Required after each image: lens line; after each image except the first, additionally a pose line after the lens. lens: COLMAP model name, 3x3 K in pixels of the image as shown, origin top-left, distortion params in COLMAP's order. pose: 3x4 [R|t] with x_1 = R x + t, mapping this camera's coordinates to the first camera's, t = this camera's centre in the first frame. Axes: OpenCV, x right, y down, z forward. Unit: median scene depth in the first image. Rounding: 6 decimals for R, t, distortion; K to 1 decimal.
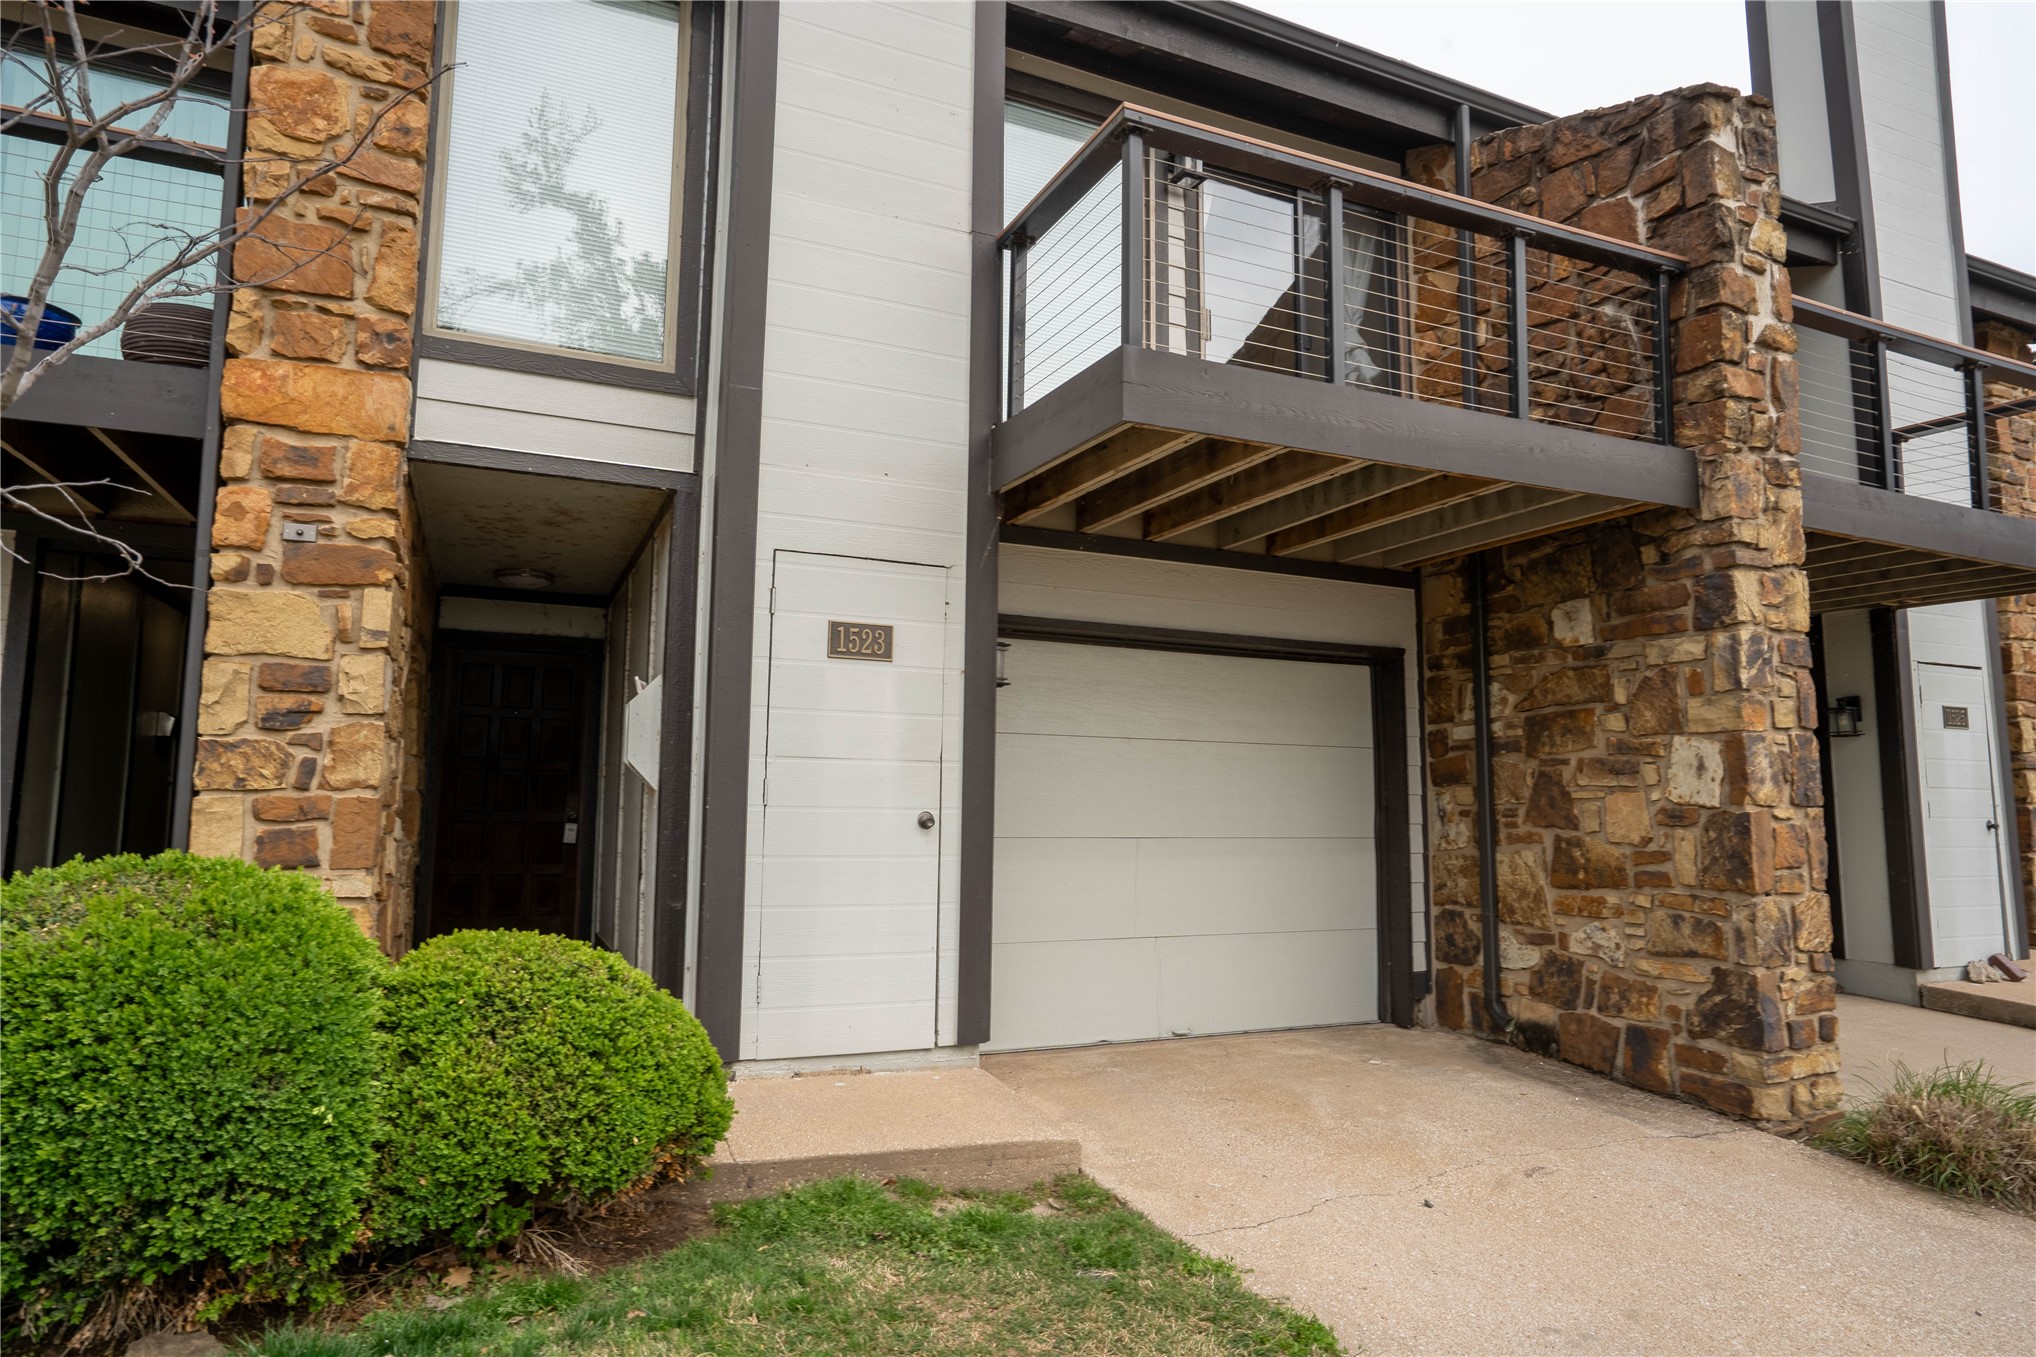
lens RADIAL K [[1175.6, 0, 1018.0], [0, 1175.6, 678.5], [0, 0, 1]] dist [-0.031299, 0.031312]
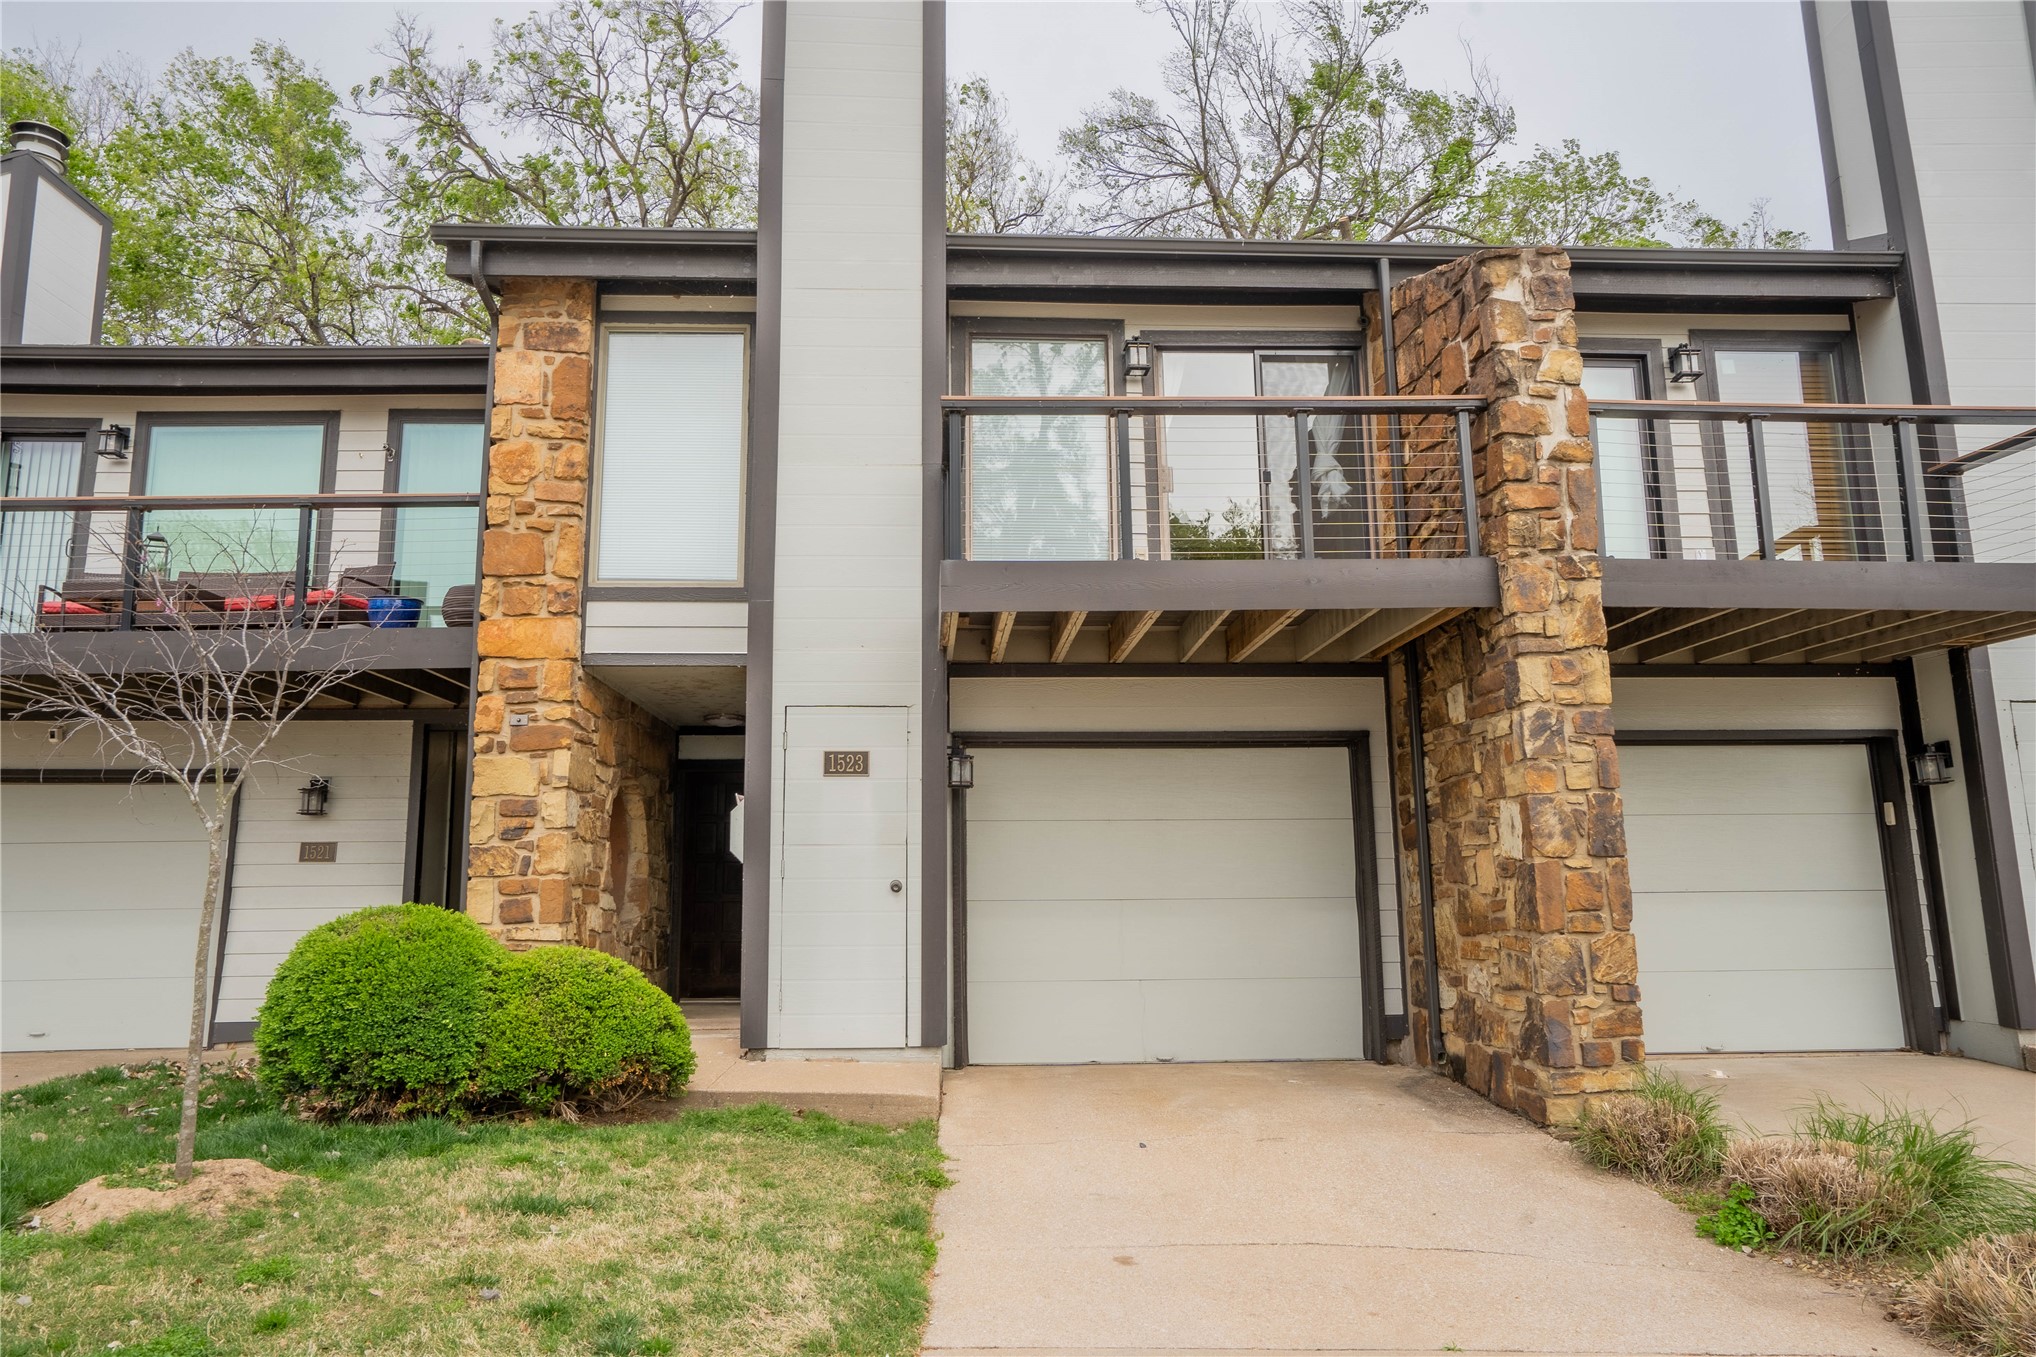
lens RADIAL K [[1318.2, 0, 1018.0], [0, 1318.2, 678.5], [0, 0, 1]] dist [-0.025616, 0.033443]
pose [[0.931713, -0.080462, -0.354171, 0.657477], [0.059686, 0.995814, -0.069218, -0.010864], [0.358258, 0.043352, 0.932616, -0.455381]]
